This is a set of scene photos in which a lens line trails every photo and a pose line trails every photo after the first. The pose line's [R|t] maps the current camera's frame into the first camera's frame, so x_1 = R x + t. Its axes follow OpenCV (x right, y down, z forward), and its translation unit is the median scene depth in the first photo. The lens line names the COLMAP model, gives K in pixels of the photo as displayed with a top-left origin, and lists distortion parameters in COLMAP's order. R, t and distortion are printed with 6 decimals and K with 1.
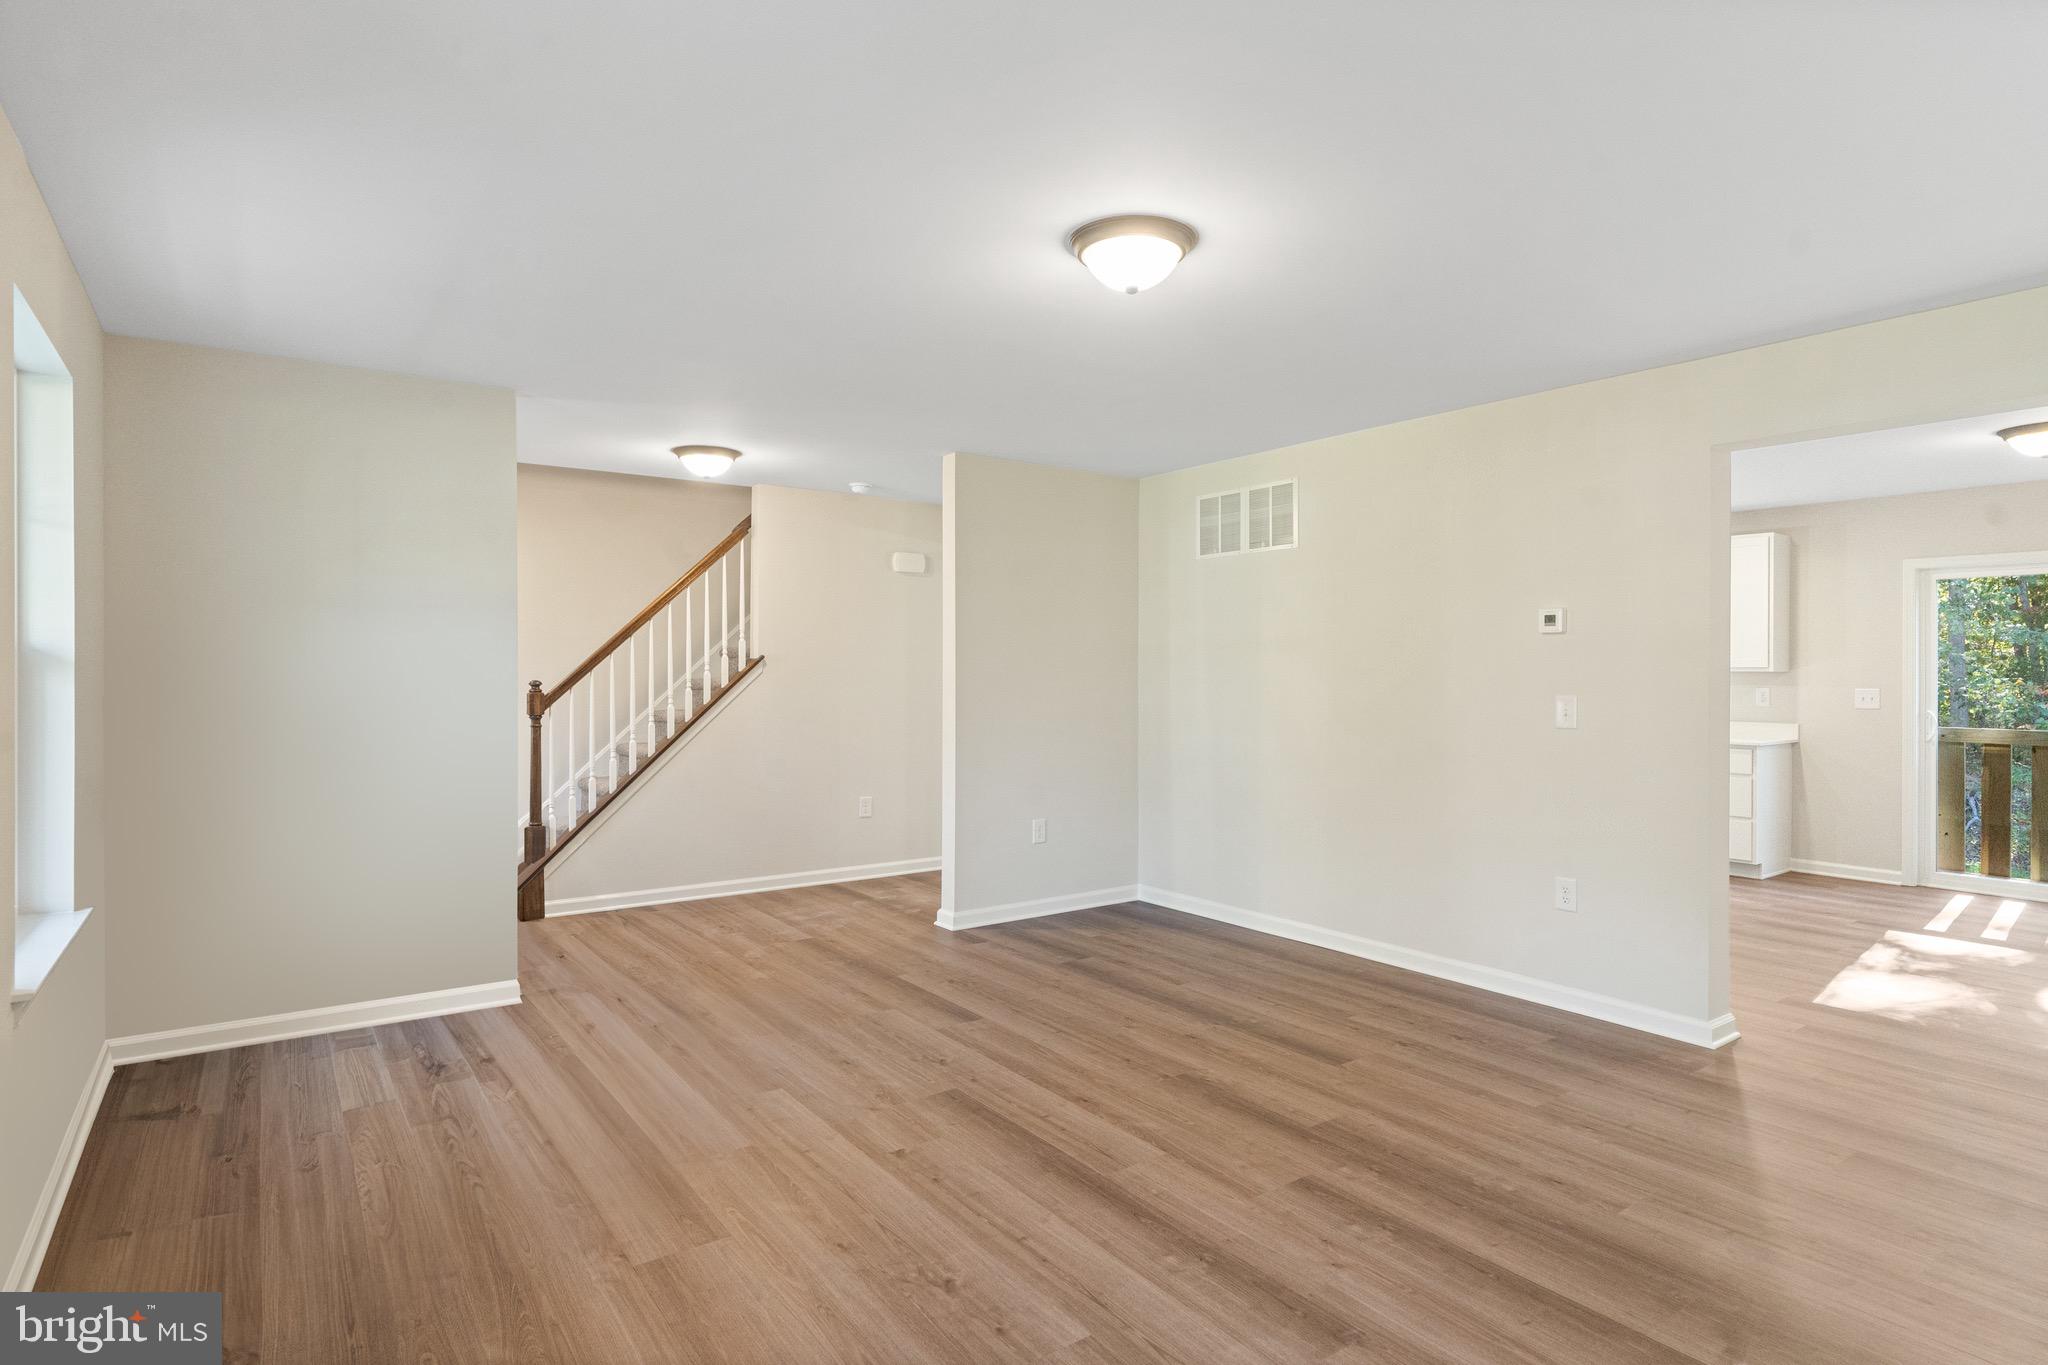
lens RADIAL K [[1060.7, 0, 1036.3], [0, 1060.7, 680.2], [0, 0, 1]] dist [-0.006258, 0.002568]
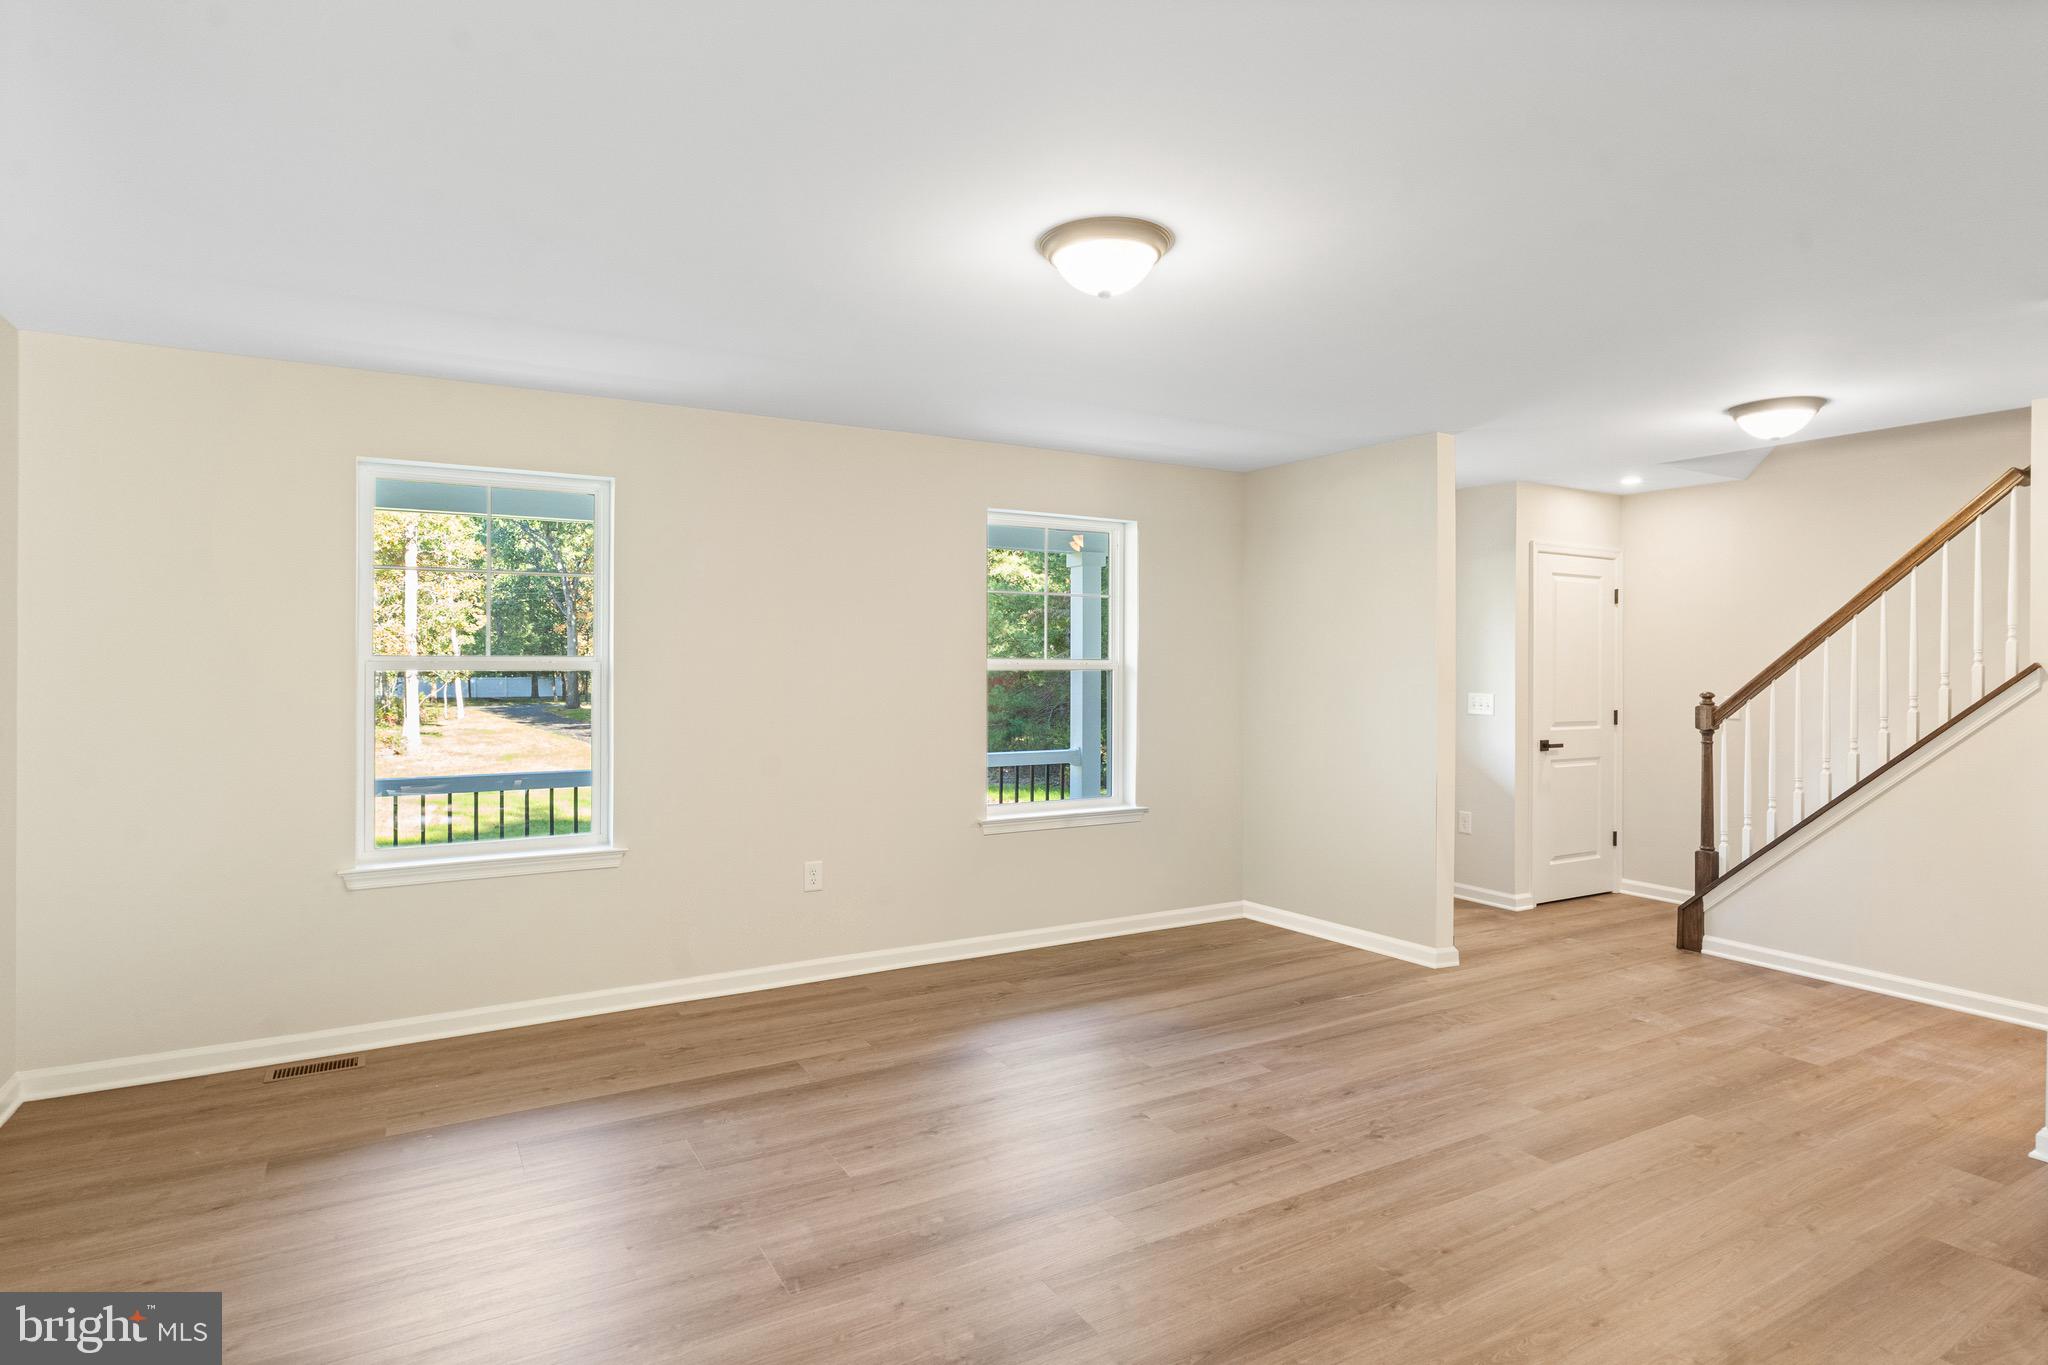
lens RADIAL K [[1060.7, 0, 982.8], [0, 1060.7, 681.1], [0, 0, 1]] dist [-0.006258, 0.002568]
pose [[-0.104363, 0.015049, -0.994425, 0.835985], [-0.013935, 0.999765, 0.016592, -0.026017], [0.994442, 0.015589, -0.104128, 0.789917]]
